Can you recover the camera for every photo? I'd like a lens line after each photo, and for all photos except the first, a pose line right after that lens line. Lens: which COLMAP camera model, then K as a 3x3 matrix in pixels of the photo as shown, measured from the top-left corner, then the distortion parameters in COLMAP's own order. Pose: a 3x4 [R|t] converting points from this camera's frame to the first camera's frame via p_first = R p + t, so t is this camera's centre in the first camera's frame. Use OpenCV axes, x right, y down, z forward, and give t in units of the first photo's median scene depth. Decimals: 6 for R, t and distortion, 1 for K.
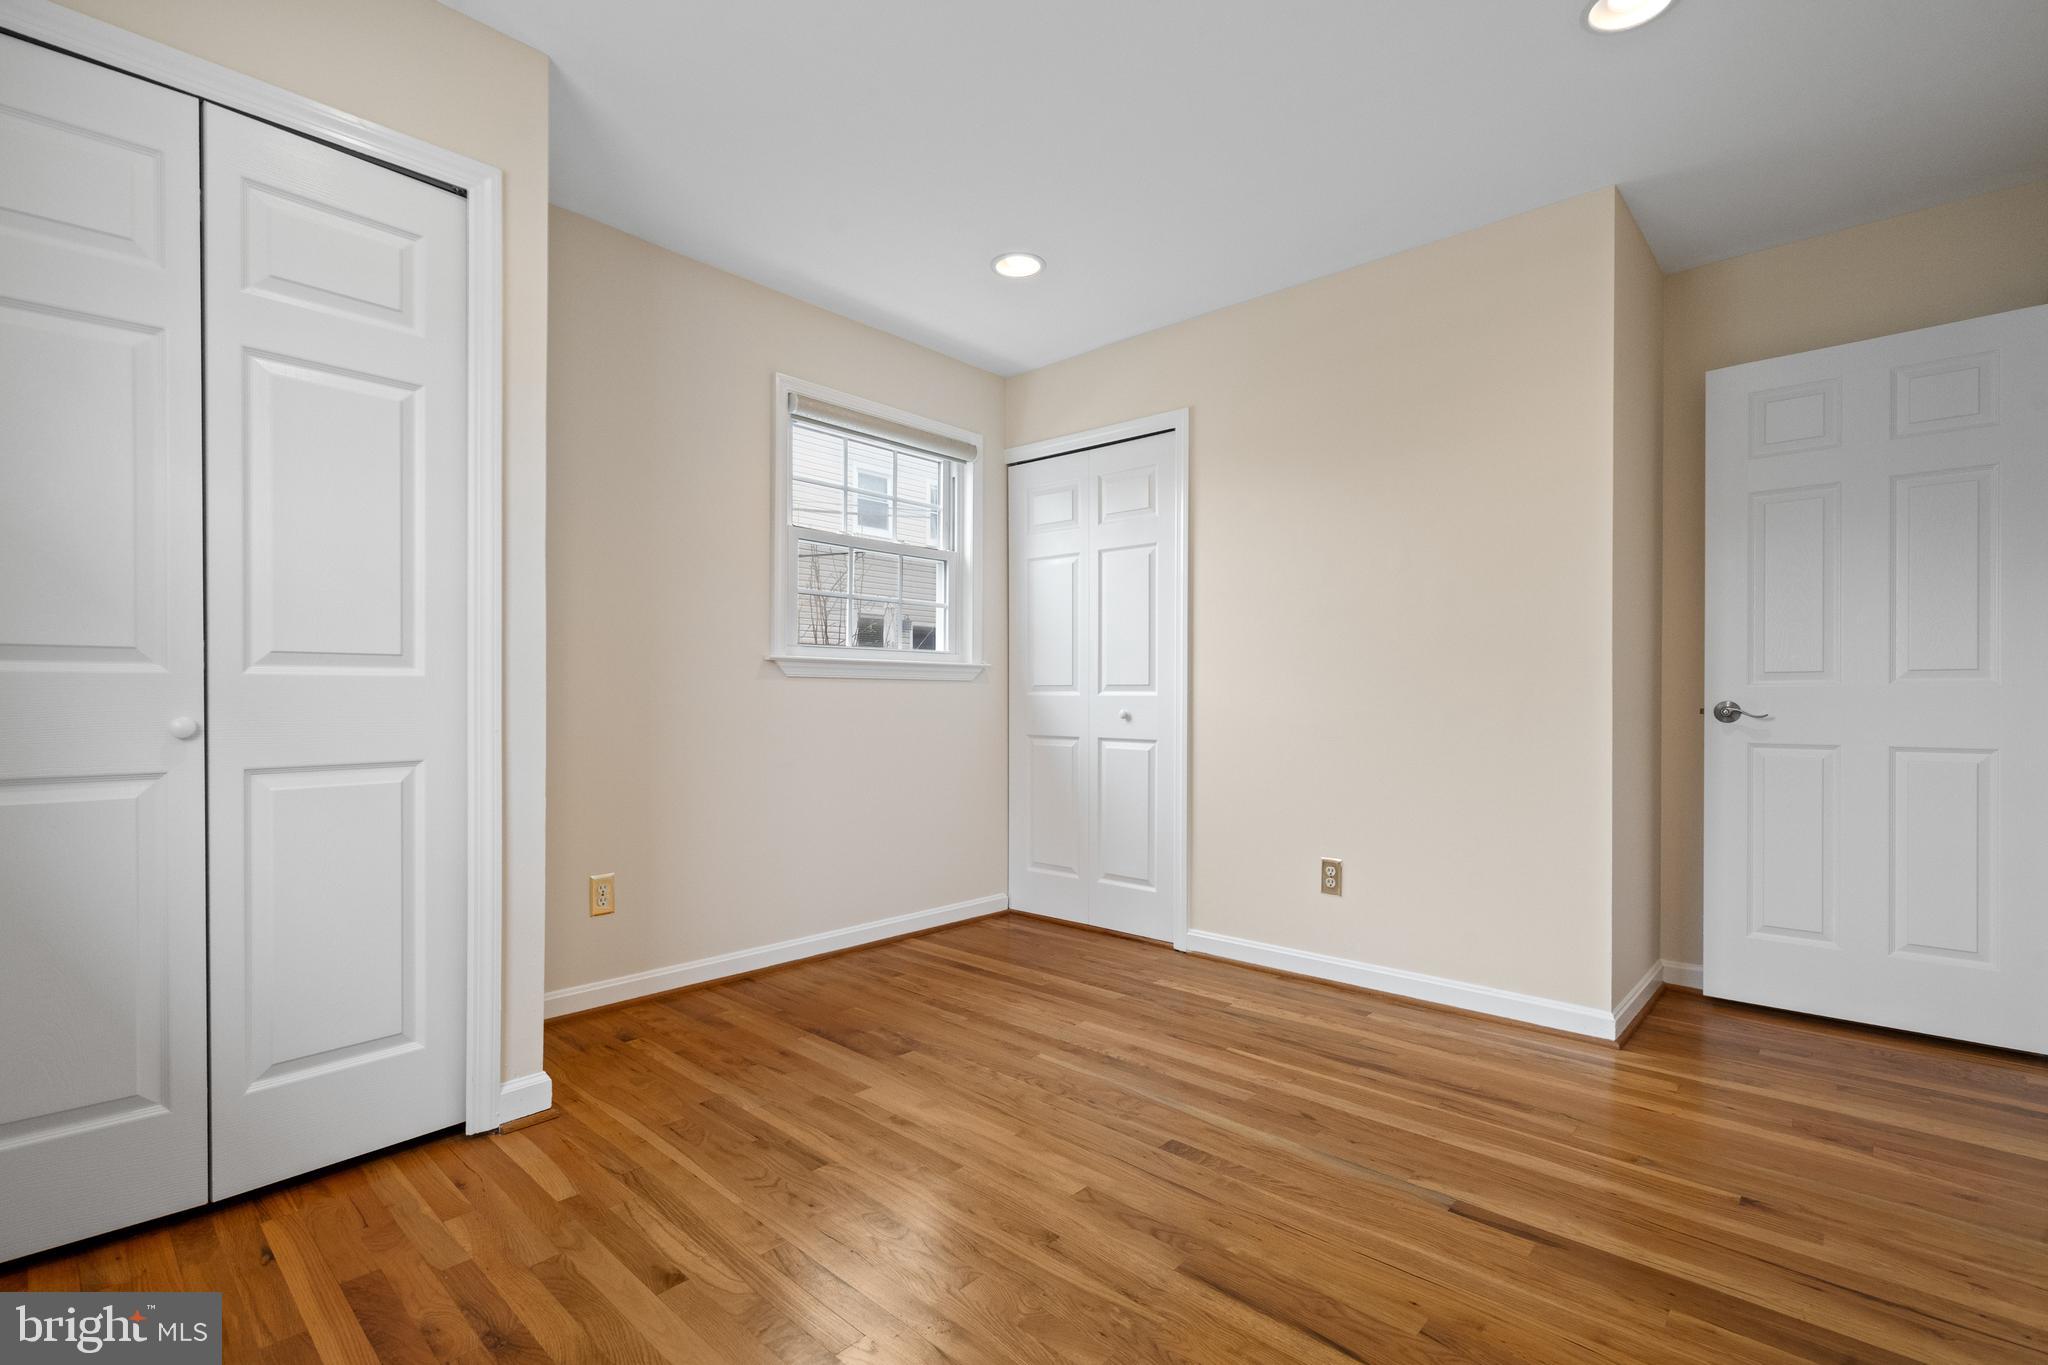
lens RADIAL K [[919.9, 0, 1023.7], [0, 919.9, 703.6], [0, 0, 1]] dist [-0.000474, 0.000091]
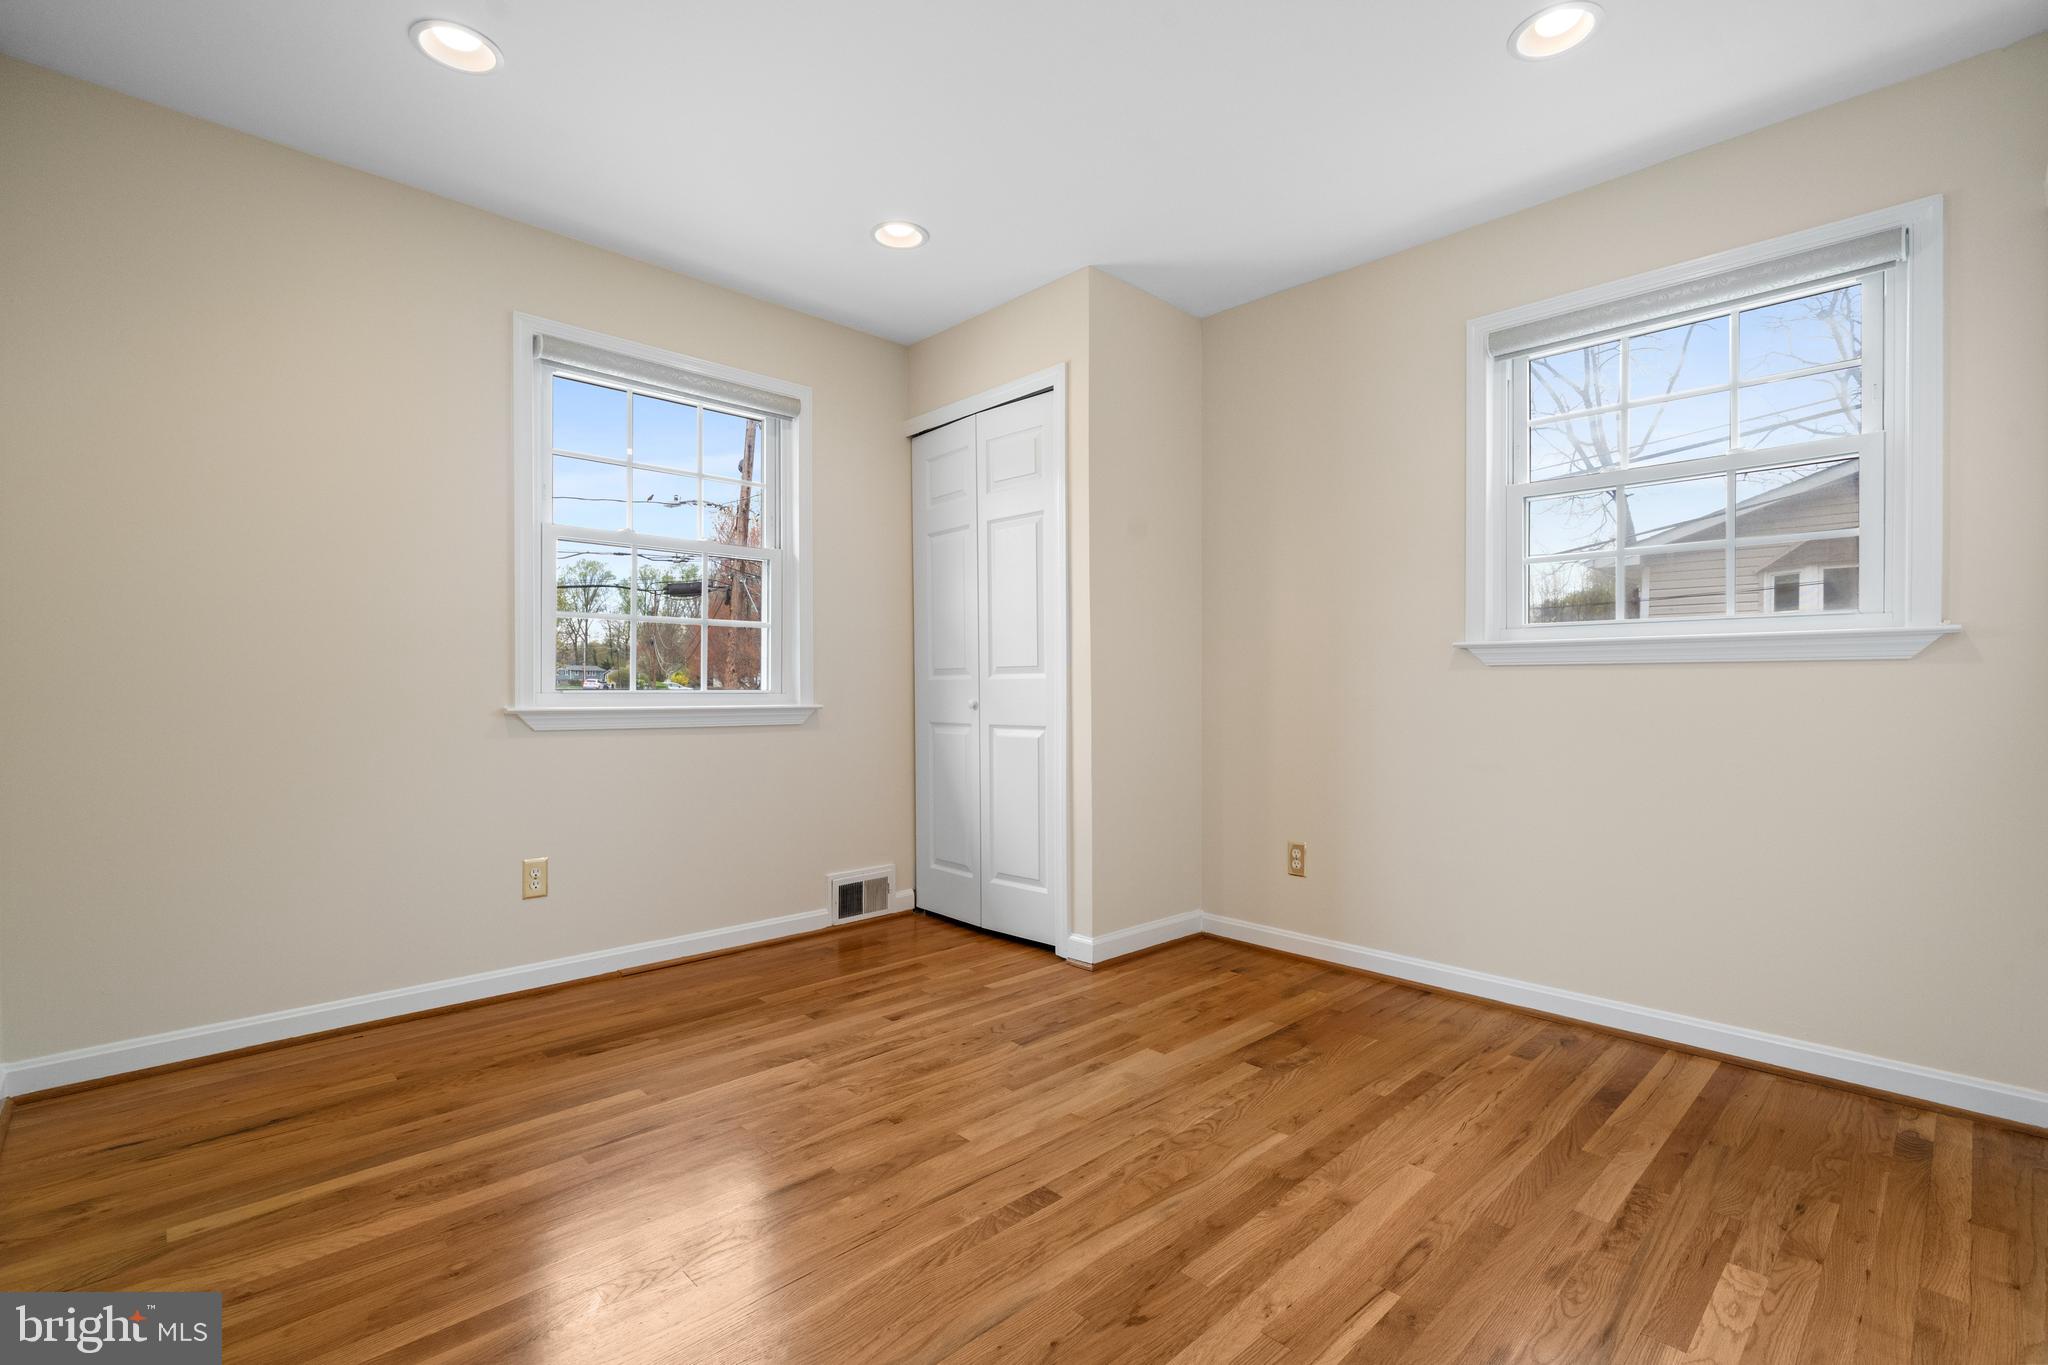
lens RADIAL K [[919.9, 0, 1023.7], [0, 919.9, 703.6], [0, 0, 1]] dist [-0.000474, 0.000091]
pose [[-0.050873, 0.017070, -0.998559, 0.892343], [-0.008601, 0.999809, 0.017529, -0.010338], [0.998668, 0.009480, -0.050716, 0.868303]]
